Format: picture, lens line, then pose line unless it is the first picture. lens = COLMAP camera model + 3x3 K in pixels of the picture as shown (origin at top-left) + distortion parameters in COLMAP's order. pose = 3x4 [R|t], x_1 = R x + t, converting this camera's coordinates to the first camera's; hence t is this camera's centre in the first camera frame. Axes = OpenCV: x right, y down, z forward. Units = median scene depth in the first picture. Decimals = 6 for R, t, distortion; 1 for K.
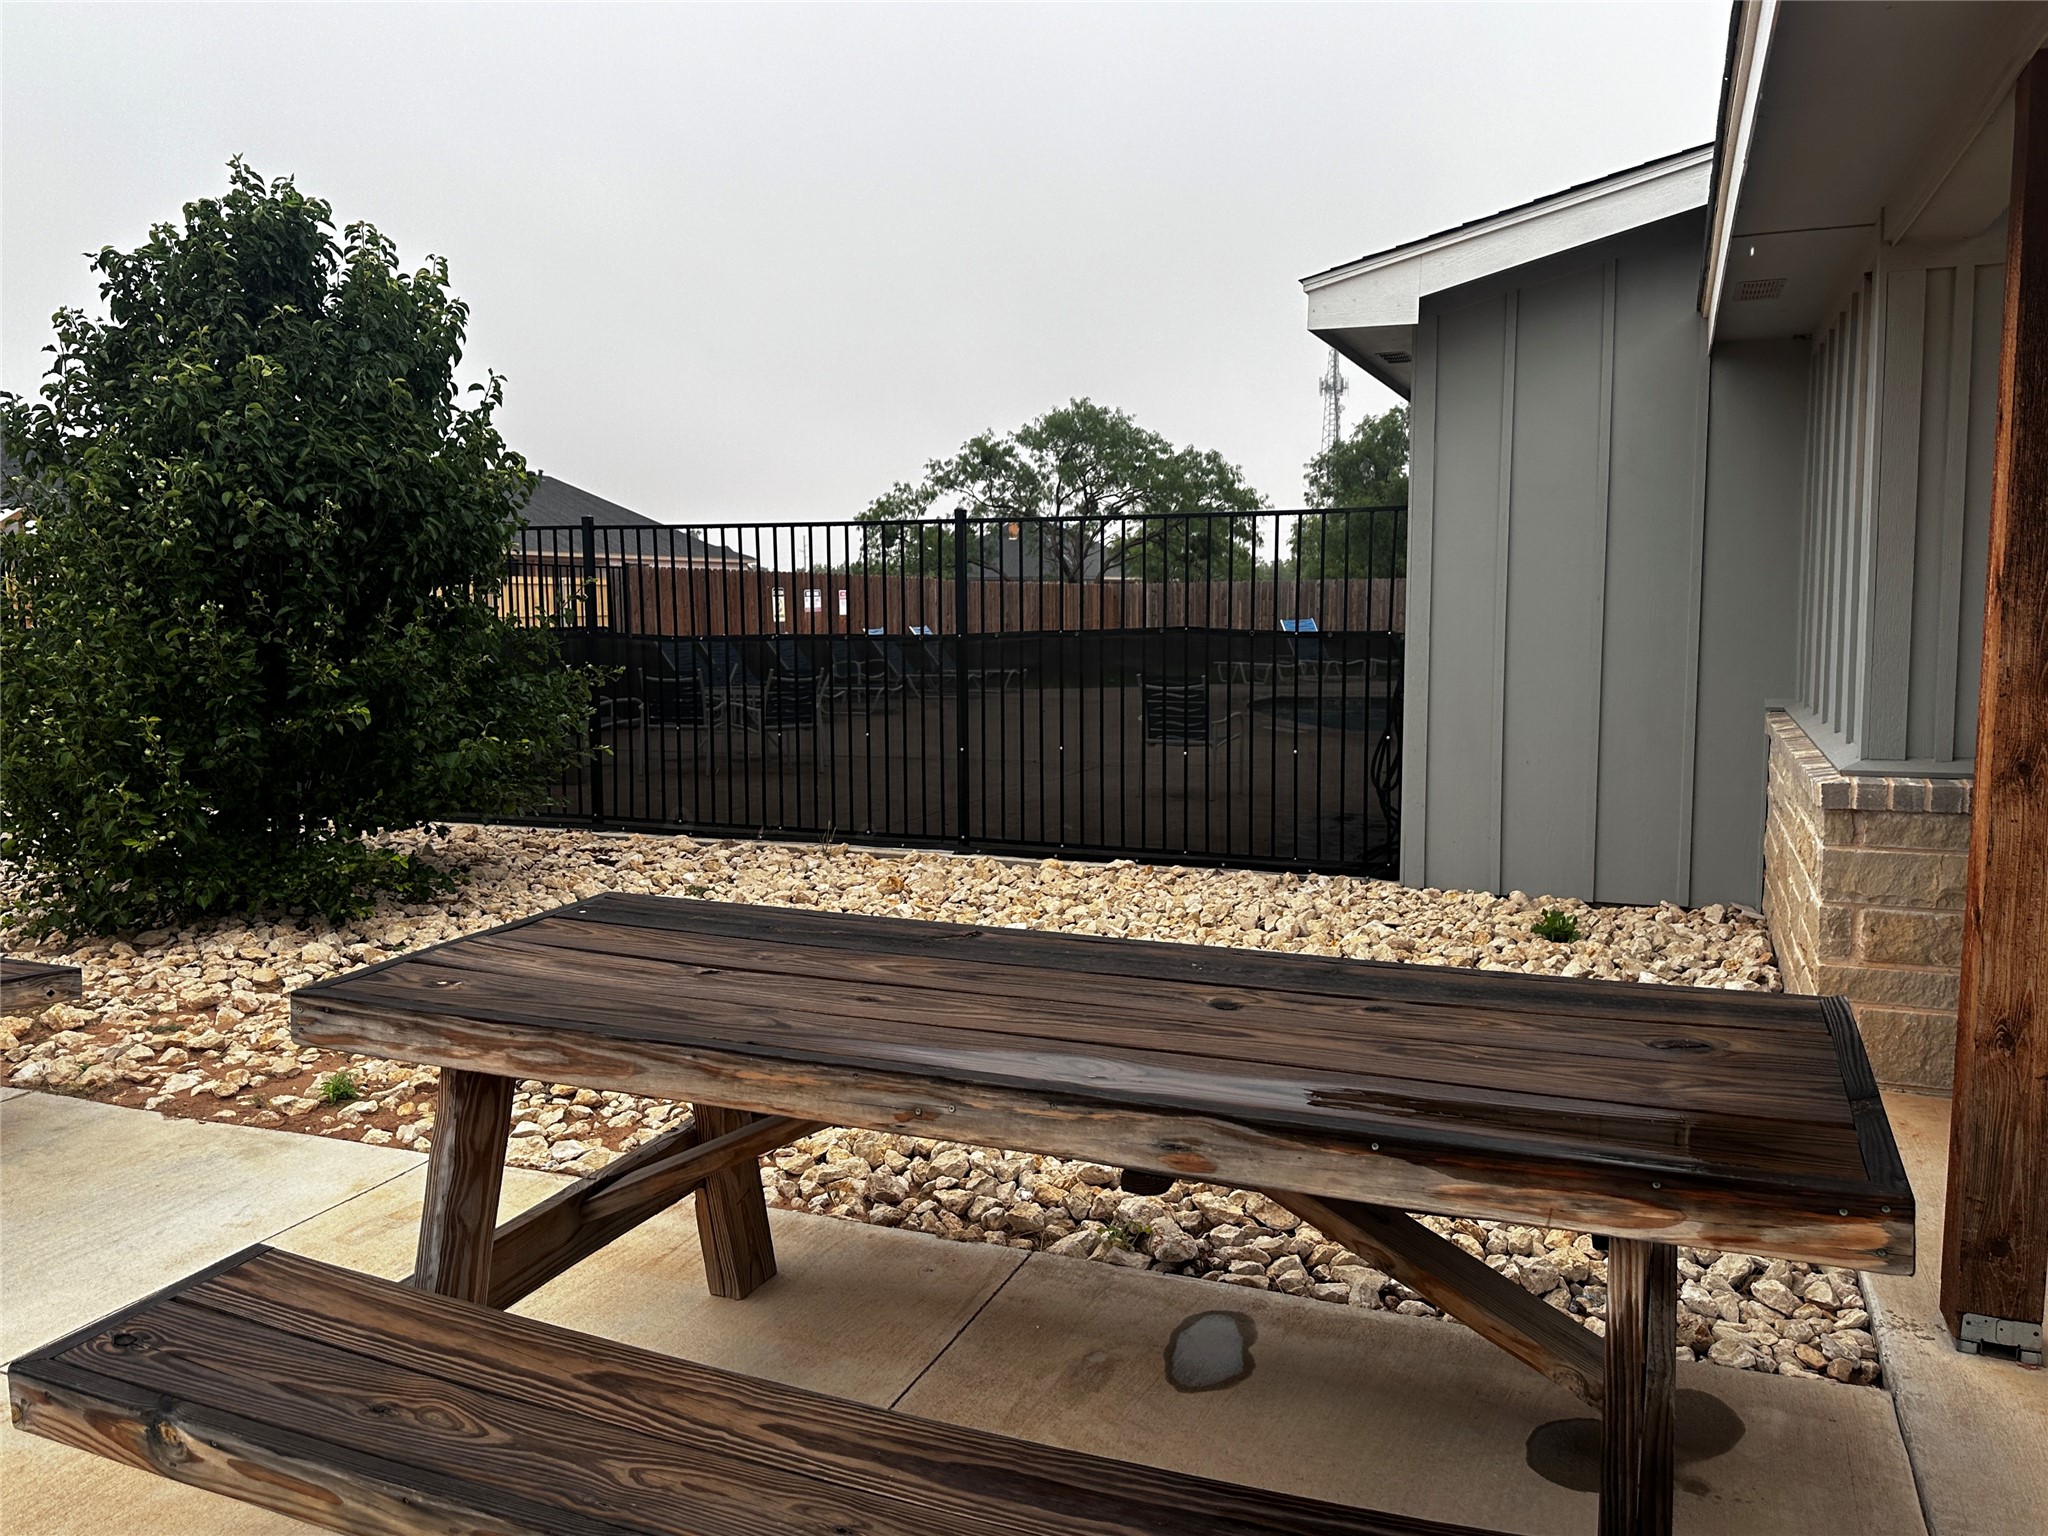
lens RADIAL K [[1583.3, 0, 1004.0], [0, 1583.3, 759.6], [0, 0, 1]] dist [0.014556, -0.001460]
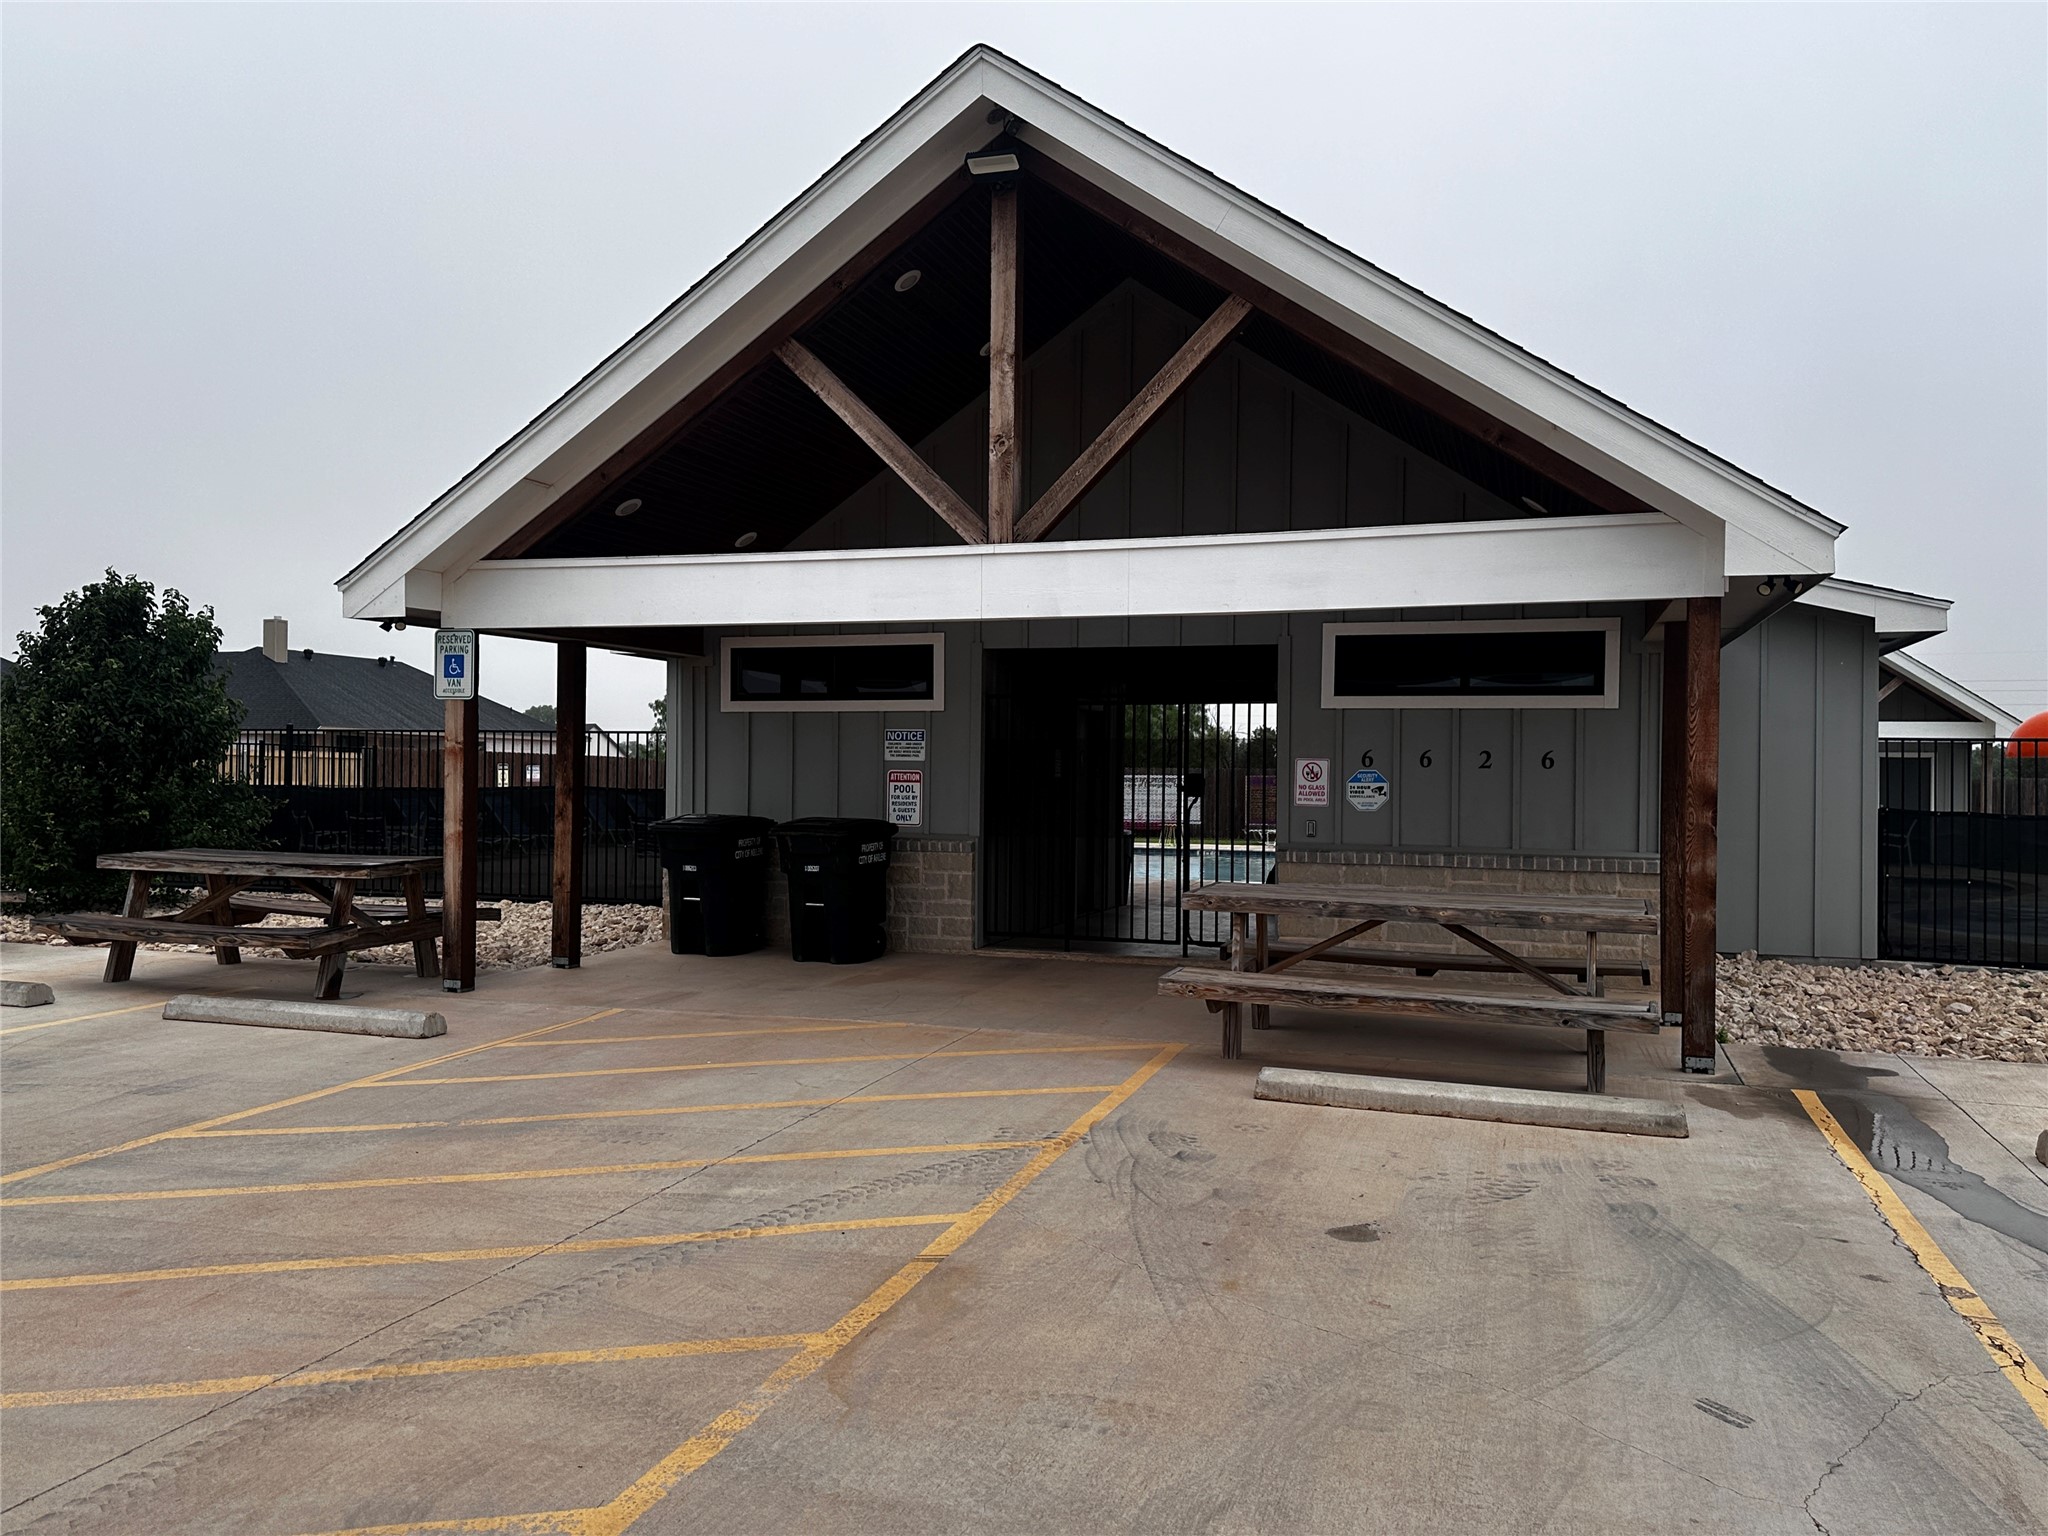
lens RADIAL K [[1583.3, 0, 1037.8], [0, 1583.3, 773.1], [0, 0, 1]] dist [0.014556, -0.001460]
pose [[0.997618, 0.016527, 0.066967, 0.701058], [-0.009361, 0.994329, -0.105937, 0.136881], [-0.068338, 0.105058, 0.992115, -1.327089]]
